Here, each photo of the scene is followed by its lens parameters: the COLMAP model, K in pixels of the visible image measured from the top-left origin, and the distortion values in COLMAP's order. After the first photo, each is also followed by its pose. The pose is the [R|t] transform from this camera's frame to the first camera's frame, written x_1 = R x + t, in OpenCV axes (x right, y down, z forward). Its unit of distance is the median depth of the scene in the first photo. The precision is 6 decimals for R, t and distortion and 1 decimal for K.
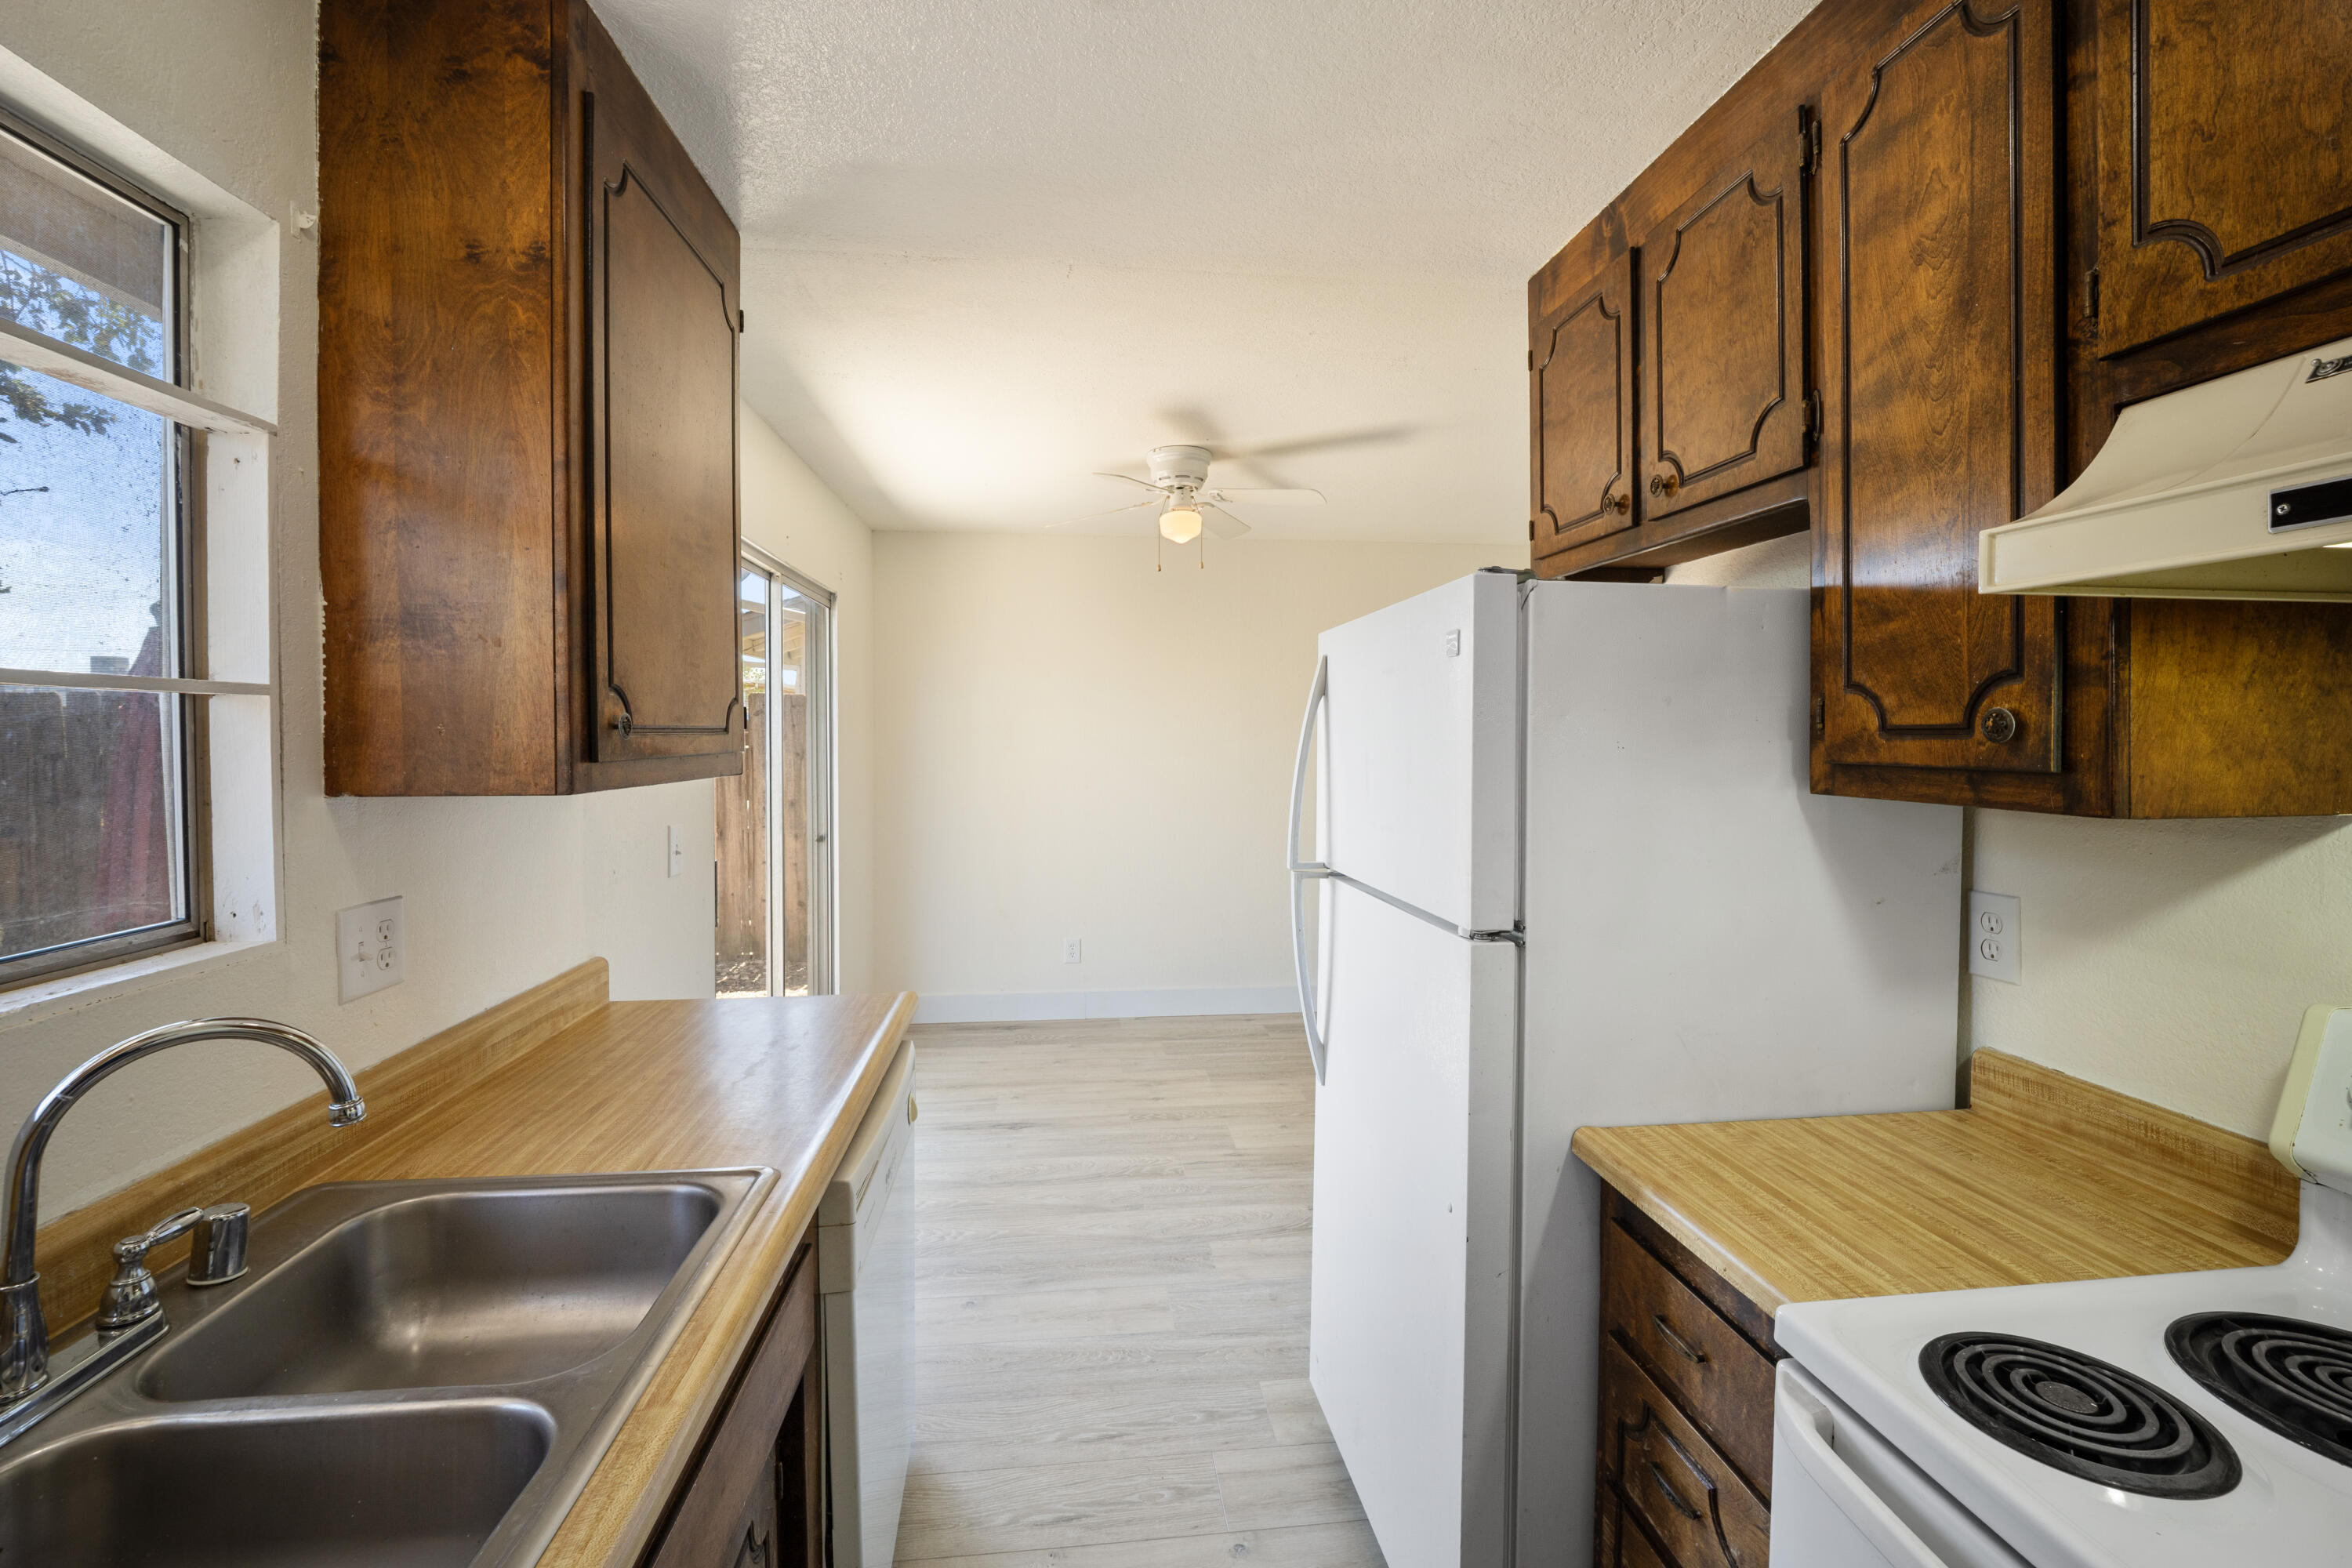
lens RADIAL K [[992.0, 0, 1162.8], [0, 992.0, 772.0], [0, 0, 1]] dist [-0.017274, 0.000030]
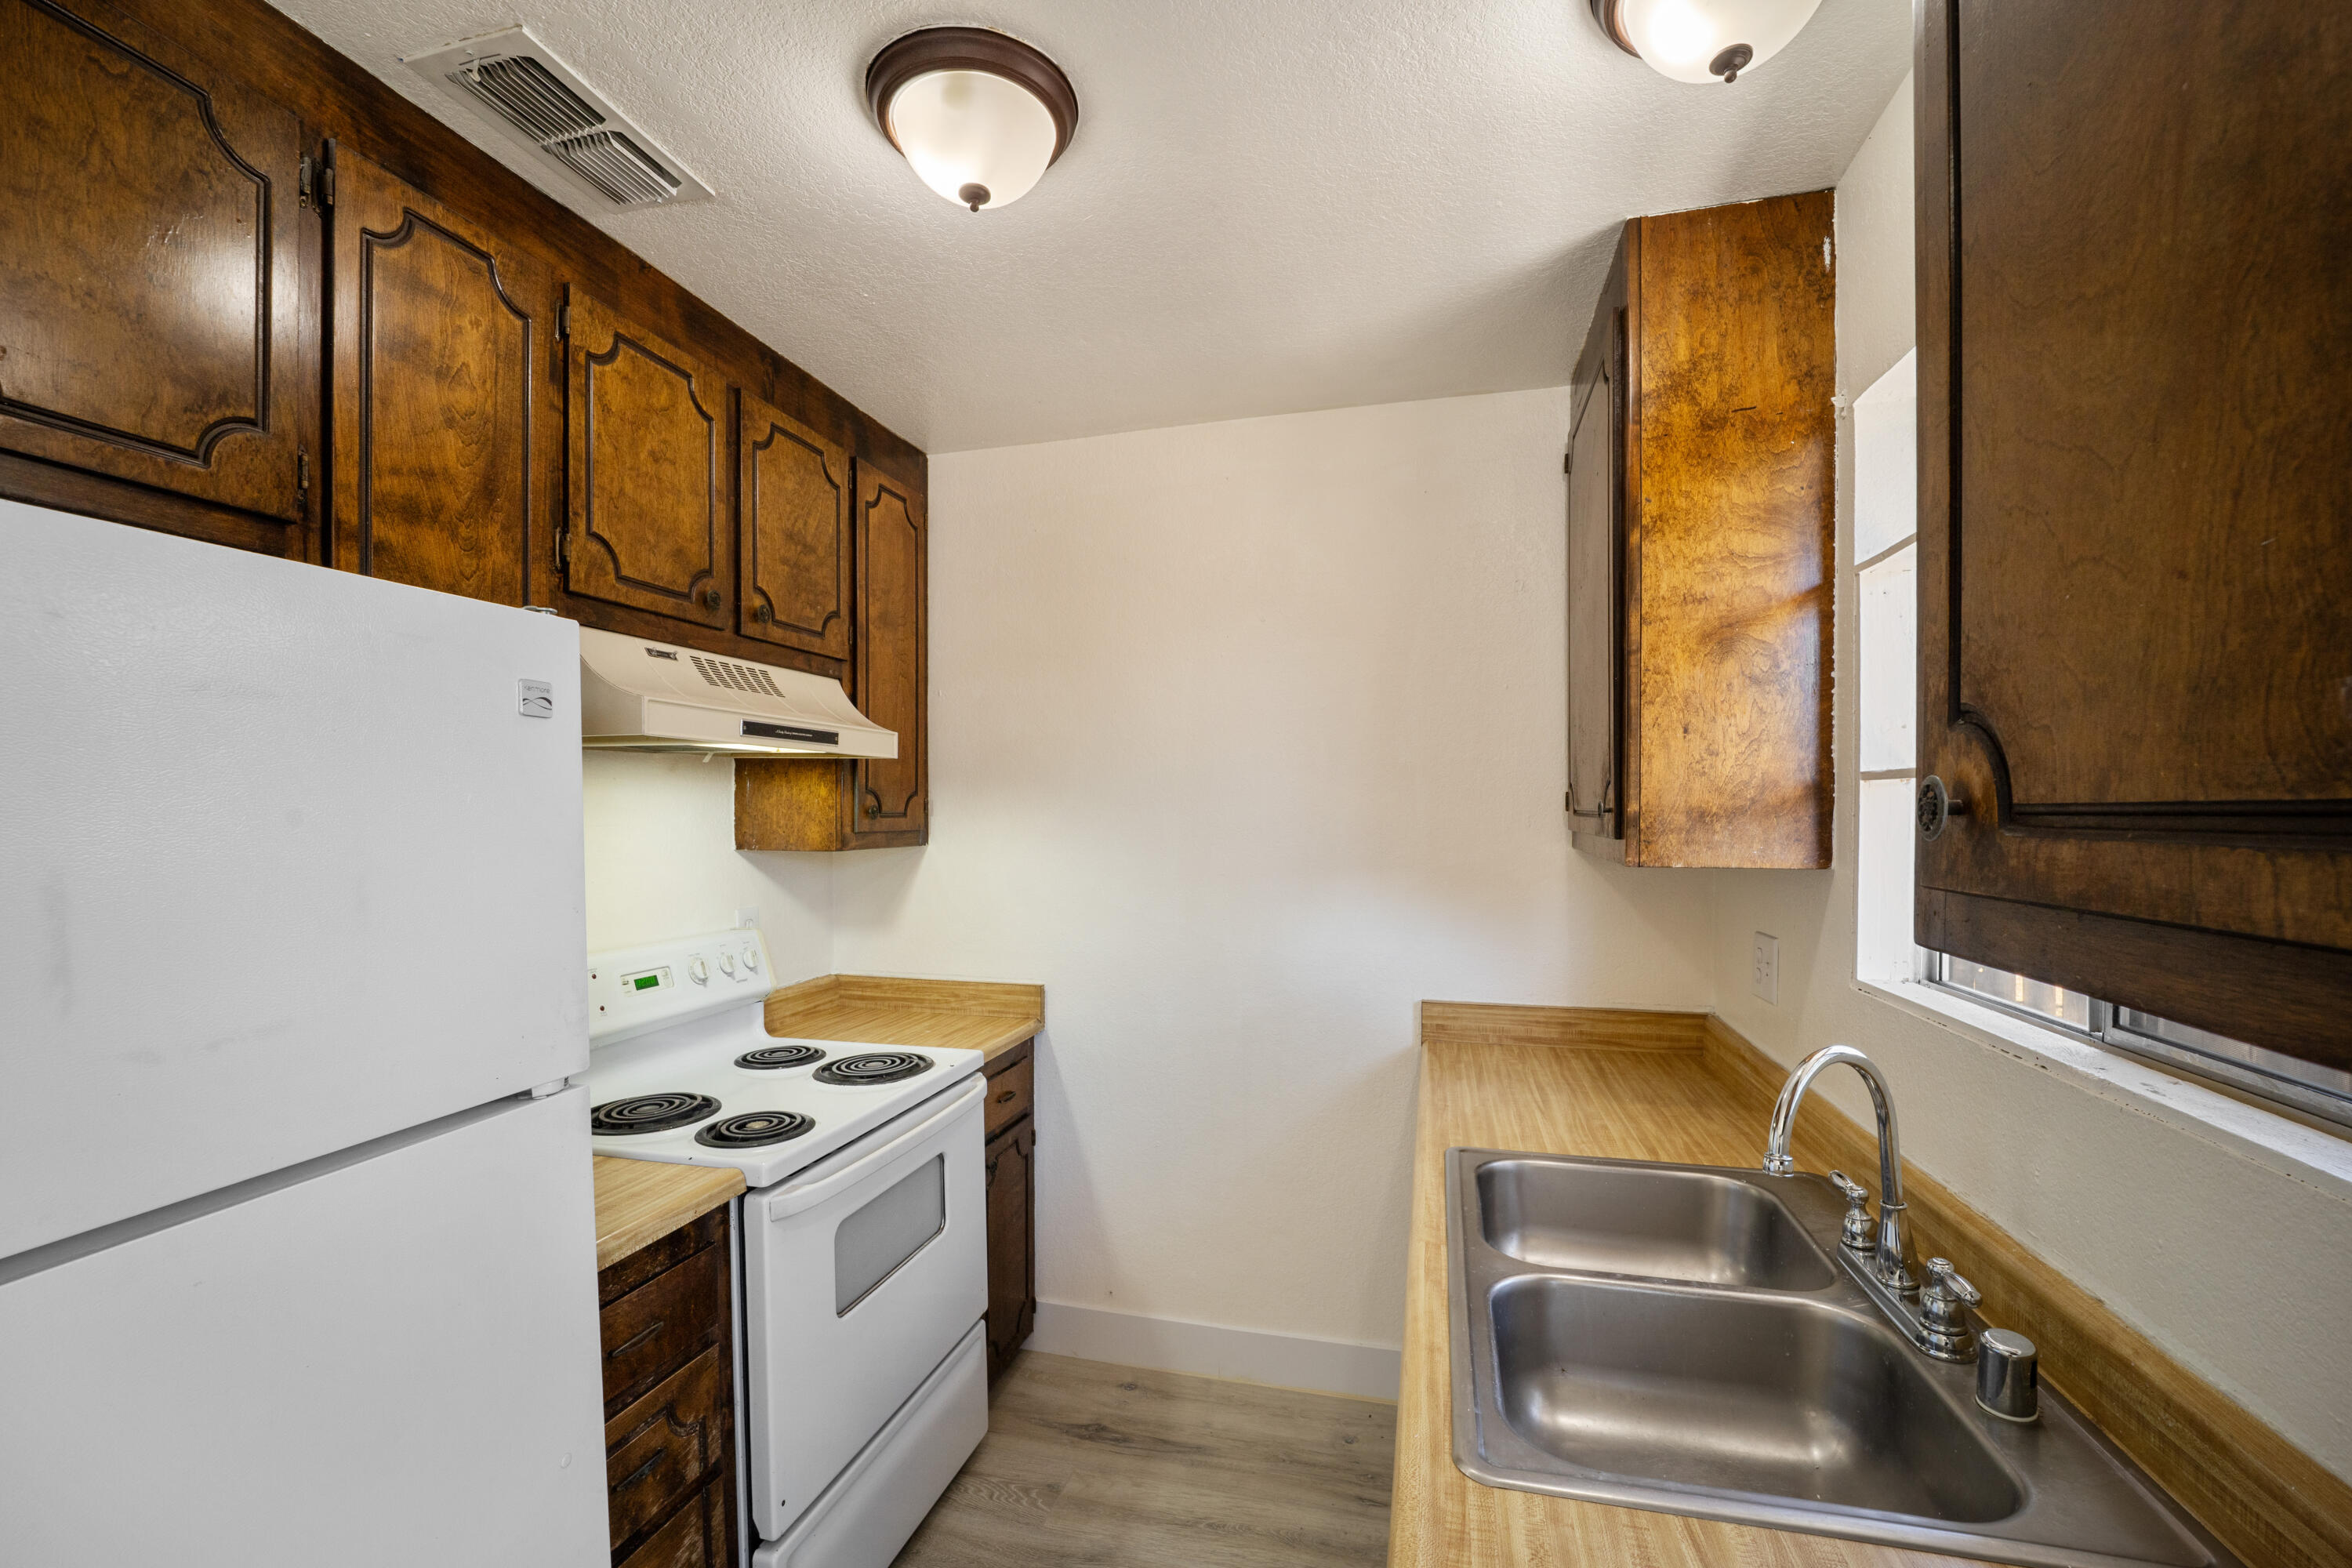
lens RADIAL K [[972.7, 0, 1169.7], [0, 972.7, 807.2], [0, 0, 1]] dist [-0.015197, 0.000110]
pose [[-0.933575, 0.004639, 0.358353, -0.449107], [0.017819, 0.999280, 0.033487, -0.076913], [-0.357940, 0.037648, -0.932985, 1.732967]]
